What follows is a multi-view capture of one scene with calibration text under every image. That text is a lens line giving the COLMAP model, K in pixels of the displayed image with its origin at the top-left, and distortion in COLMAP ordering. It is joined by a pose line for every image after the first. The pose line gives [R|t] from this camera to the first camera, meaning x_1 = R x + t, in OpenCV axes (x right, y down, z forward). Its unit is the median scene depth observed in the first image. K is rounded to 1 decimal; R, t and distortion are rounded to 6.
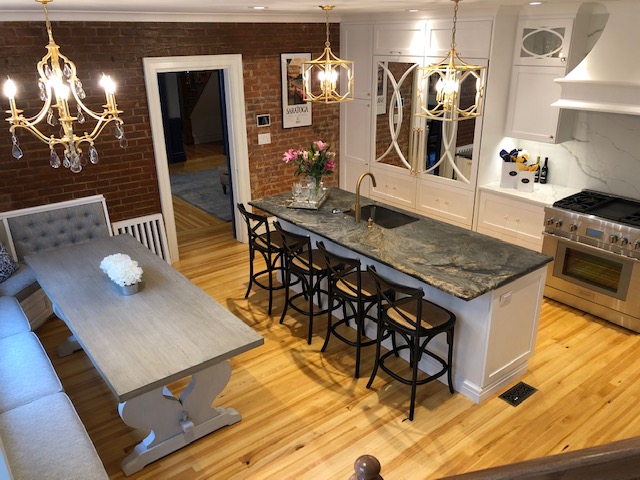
lens RADIAL K [[521.3, 0, 319.9], [0, 521.3, 240.3], [0, 0, 1]] dist [0.027246, -0.020762]
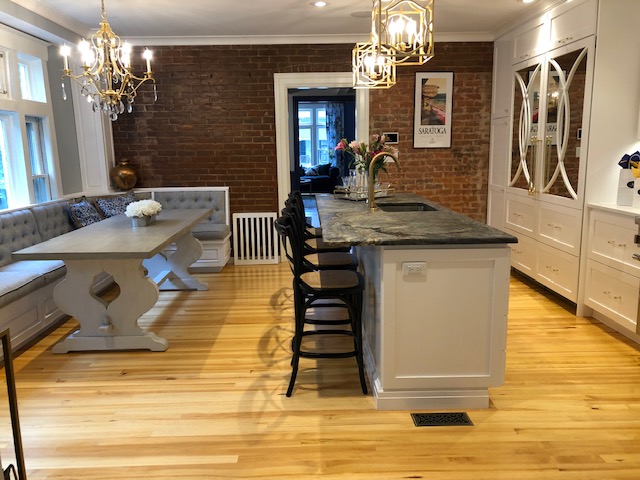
lens RADIAL K [[521.3, 0, 319.8], [0, 521.3, 240.6], [0, 0, 1]] dist [0.027246, -0.020762]
pose [[0.803536, 0.106225, -0.585701, 0.438766], [-0.210612, 0.971036, -0.112831, 0.116089], [0.556752, 0.214019, 0.802635, 0.184145]]
